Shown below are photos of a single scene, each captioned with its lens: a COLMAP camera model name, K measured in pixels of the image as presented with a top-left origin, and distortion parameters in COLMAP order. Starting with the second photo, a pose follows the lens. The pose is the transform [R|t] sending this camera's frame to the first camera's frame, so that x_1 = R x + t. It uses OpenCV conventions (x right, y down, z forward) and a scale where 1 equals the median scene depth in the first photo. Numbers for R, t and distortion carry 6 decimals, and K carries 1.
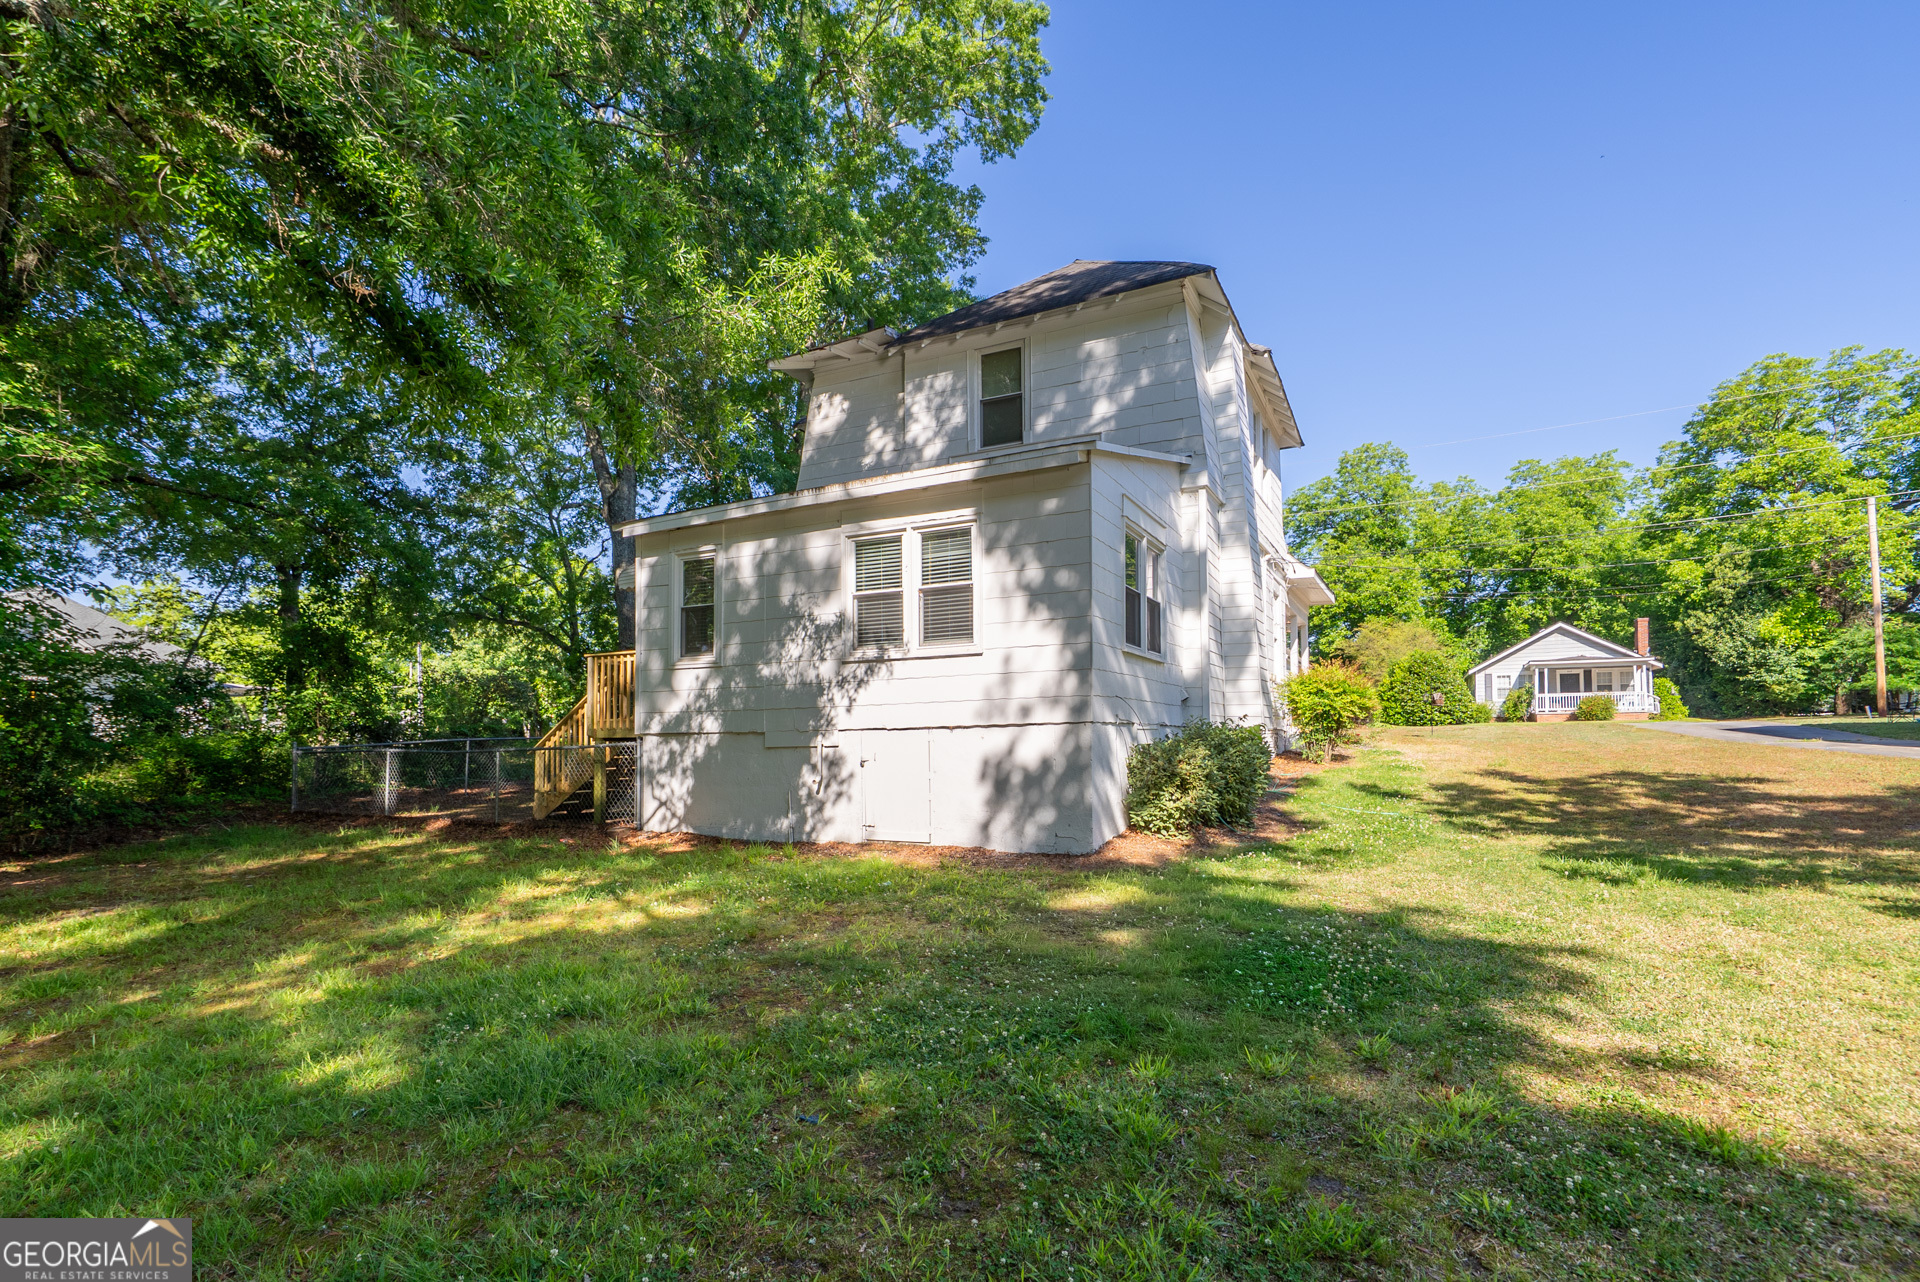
lens RADIAL K [[872.8, 0, 950.9], [0, 872.8, 646.0], [0, 0, 1]] dist [0.001695, 0.000864]
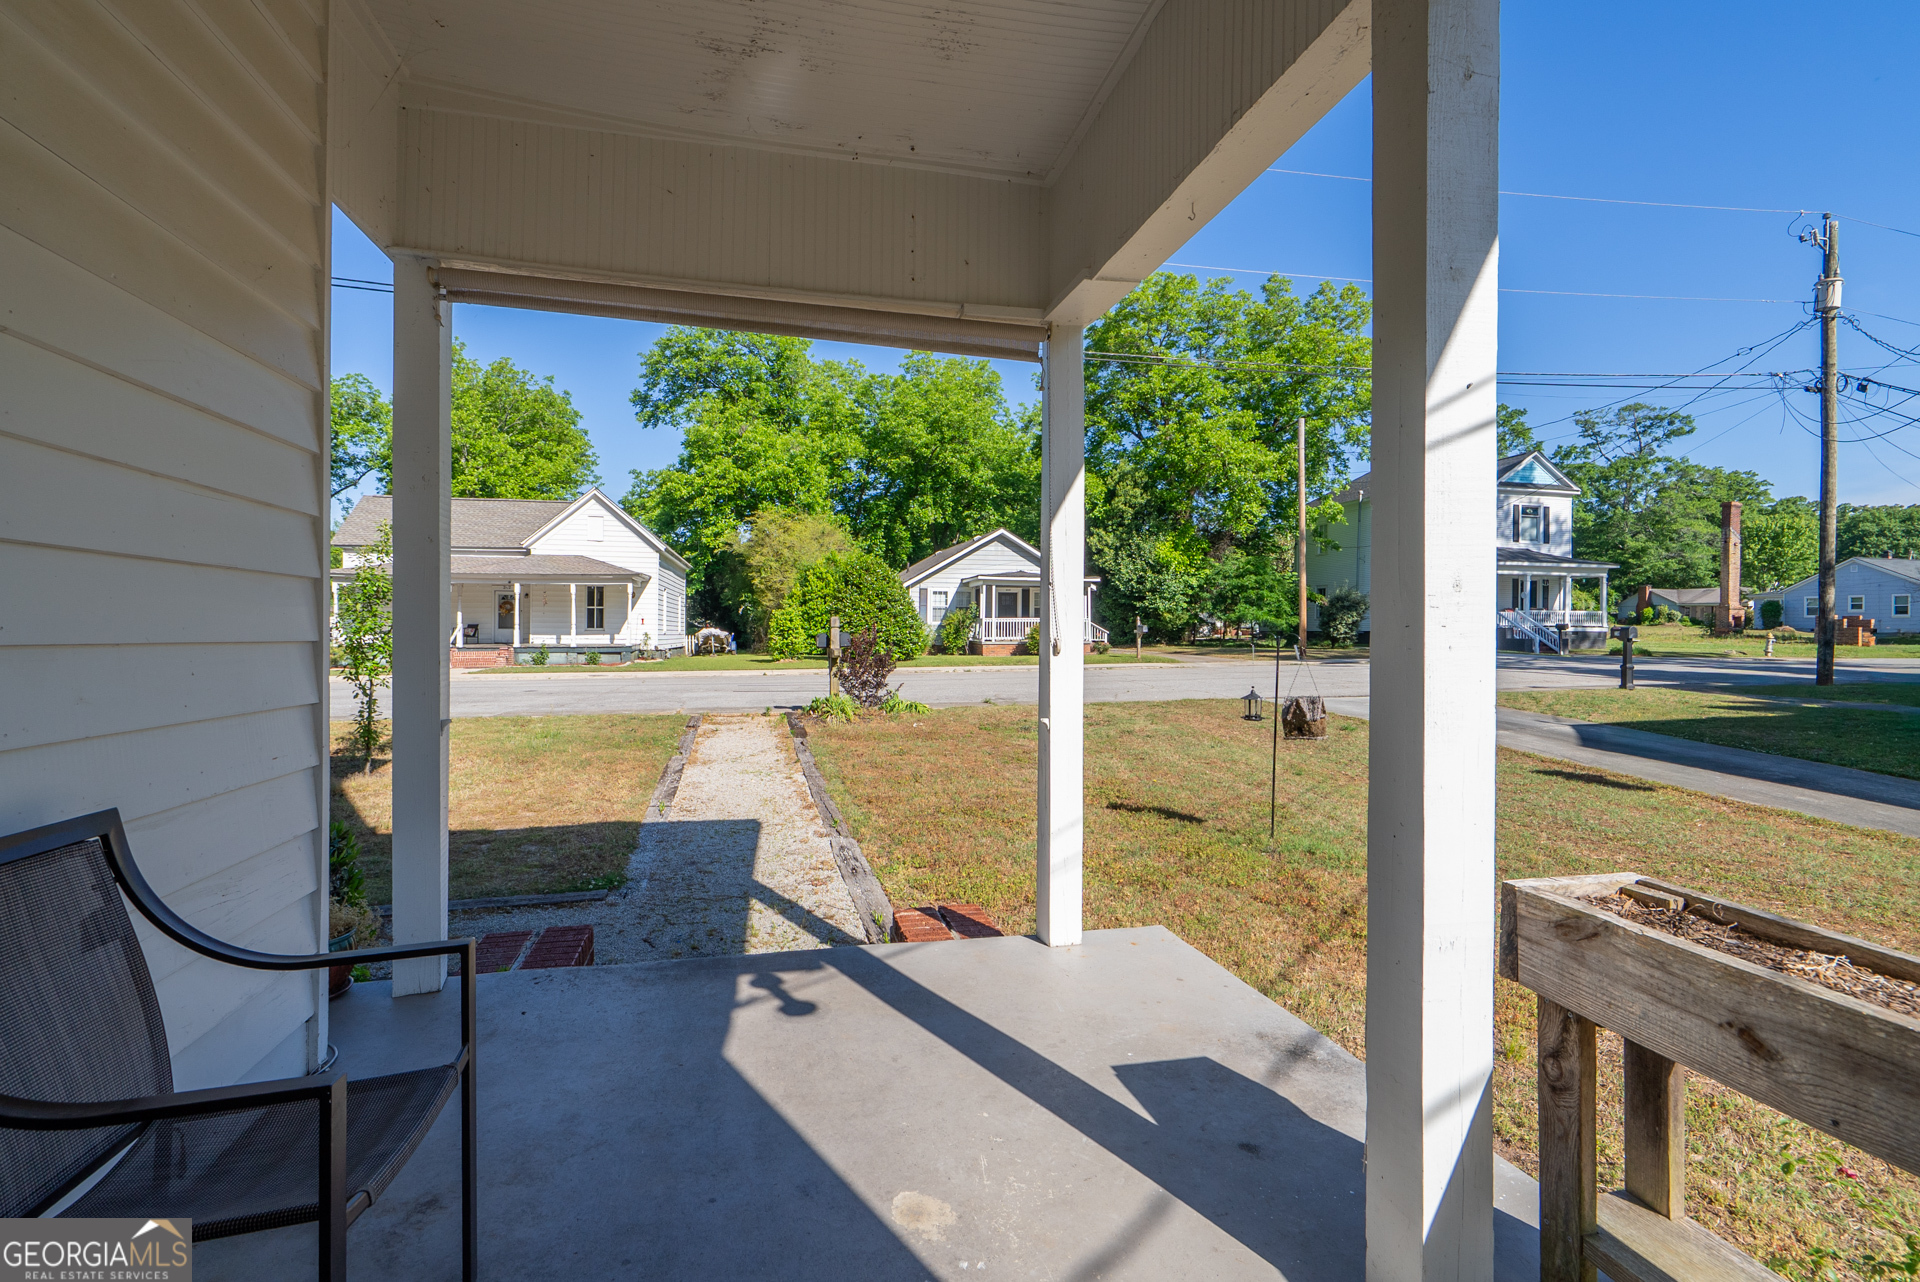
lens RADIAL K [[877.8, 0, 956.6], [0, 877.8, 631.9], [0, 0, 1]] dist [0.000621, 0.000489]
pose [[0.746565, 0.004929, 0.665294, 0.126853], [-0.074031, 0.994378, 0.075707, 0.009389], [-0.661181, -0.105773, 0.742733, 0.409181]]
